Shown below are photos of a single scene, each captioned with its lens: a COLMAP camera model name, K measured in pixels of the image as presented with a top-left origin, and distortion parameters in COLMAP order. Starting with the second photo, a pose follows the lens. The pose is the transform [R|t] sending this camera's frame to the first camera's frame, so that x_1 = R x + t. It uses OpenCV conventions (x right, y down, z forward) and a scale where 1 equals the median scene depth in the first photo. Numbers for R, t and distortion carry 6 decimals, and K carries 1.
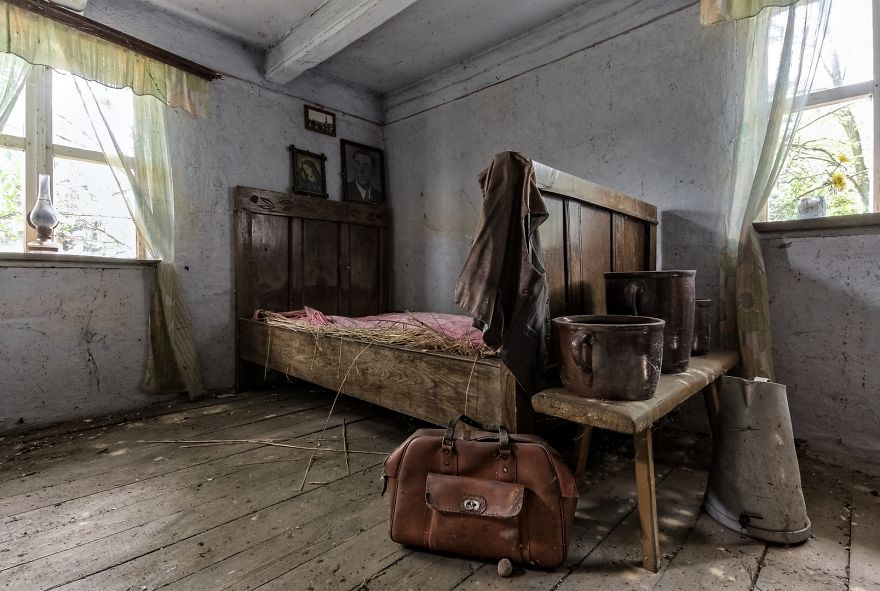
lens RADIAL K [[418.9, 0, 449.4], [0, 418.9, 295.3], [0, 0, 1]] dist [0.022187, -0.002649]
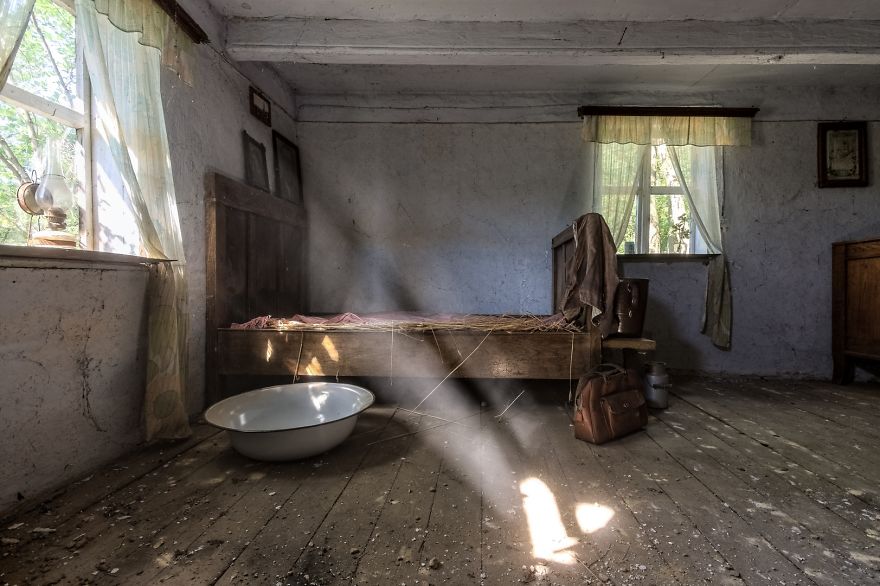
lens RADIAL K [[428.2, 0, 453.2], [0, 428.2, 297.8], [0, 0, 1]] dist [0.022839, -0.006653]
pose [[0.741574, -0.027336, 0.670314, -0.872681], [0.019490, 0.999626, 0.019204, -0.016472], [-0.670588, -0.001176, 0.741829, 0.036597]]
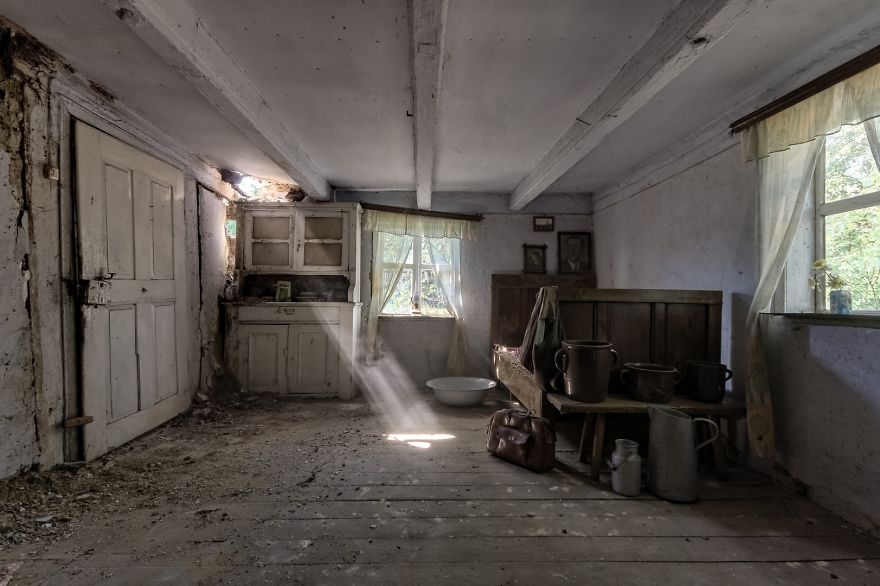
lens RADIAL K [[428.2, 0, 433.9], [0, 428.2, 288.8], [0, 0, 1]] dist [0.022839, -0.006653]
pose [[0.698971, -0.016976, -0.714948, 0.755840], [-0.027087, 0.998372, -0.050188, -0.111526], [0.714637, 0.054445, 0.697374, -0.546122]]
